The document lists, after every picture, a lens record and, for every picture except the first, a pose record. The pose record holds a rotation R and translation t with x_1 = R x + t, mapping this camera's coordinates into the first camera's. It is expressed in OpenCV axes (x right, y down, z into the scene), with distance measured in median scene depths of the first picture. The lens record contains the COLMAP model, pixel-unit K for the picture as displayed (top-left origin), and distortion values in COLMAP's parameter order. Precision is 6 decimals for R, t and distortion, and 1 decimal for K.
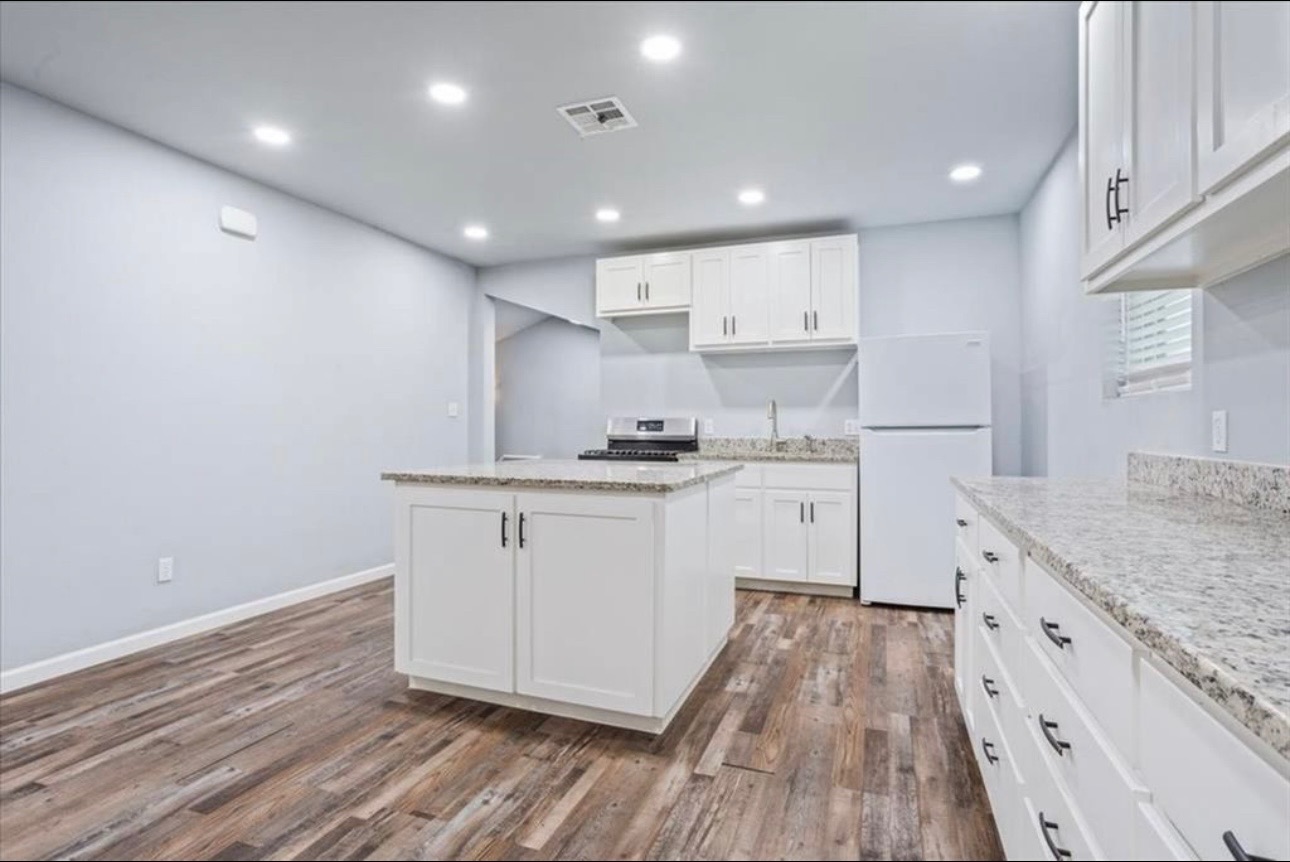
lens RADIAL K [[635.5, 0, 653.2], [0, 635.5, 433.6], [0, 0, 1]] dist [-0.002262, 0.000405]
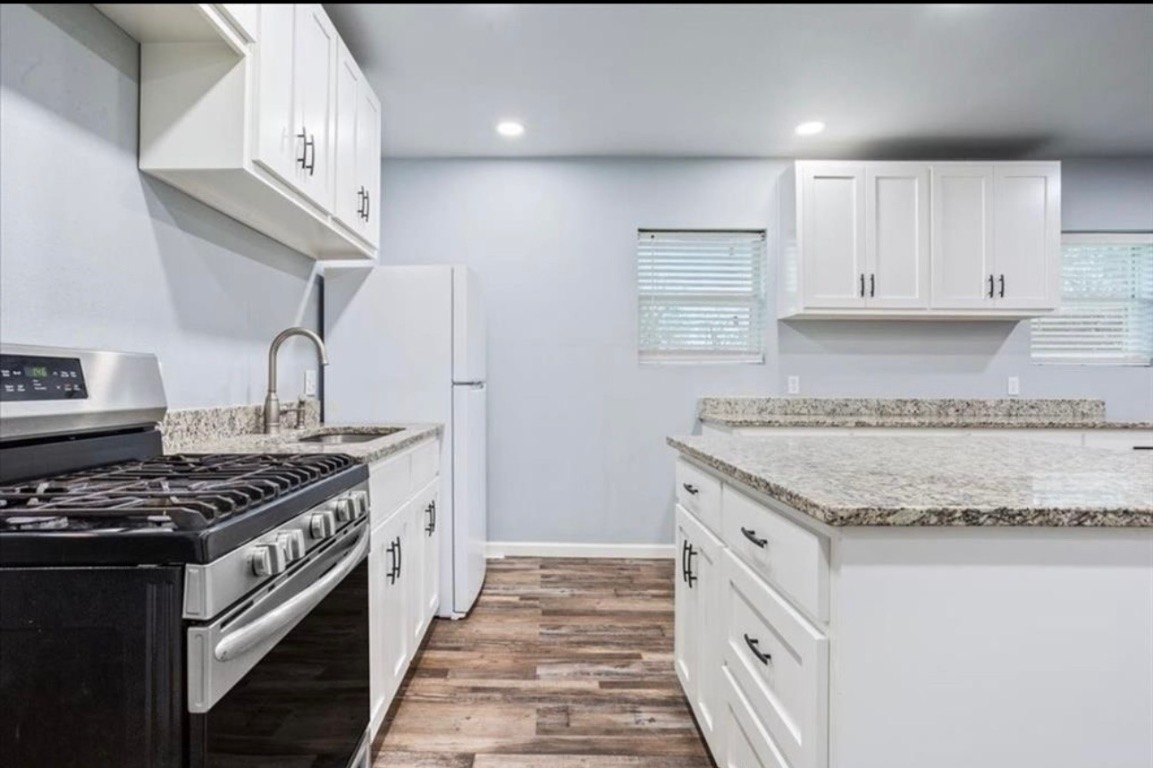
lens RADIAL K [[568.0, 0, 580.6], [0, 568.0, 381.2], [0, 0, 1]] dist [-0.002262, 0.000405]
pose [[-0.325190, -0.003048, 0.945644, -0.311919], [0.002745, 0.999988, 0.004168, -0.012672], [-0.945645, 0.003951, -0.325178, 0.958624]]
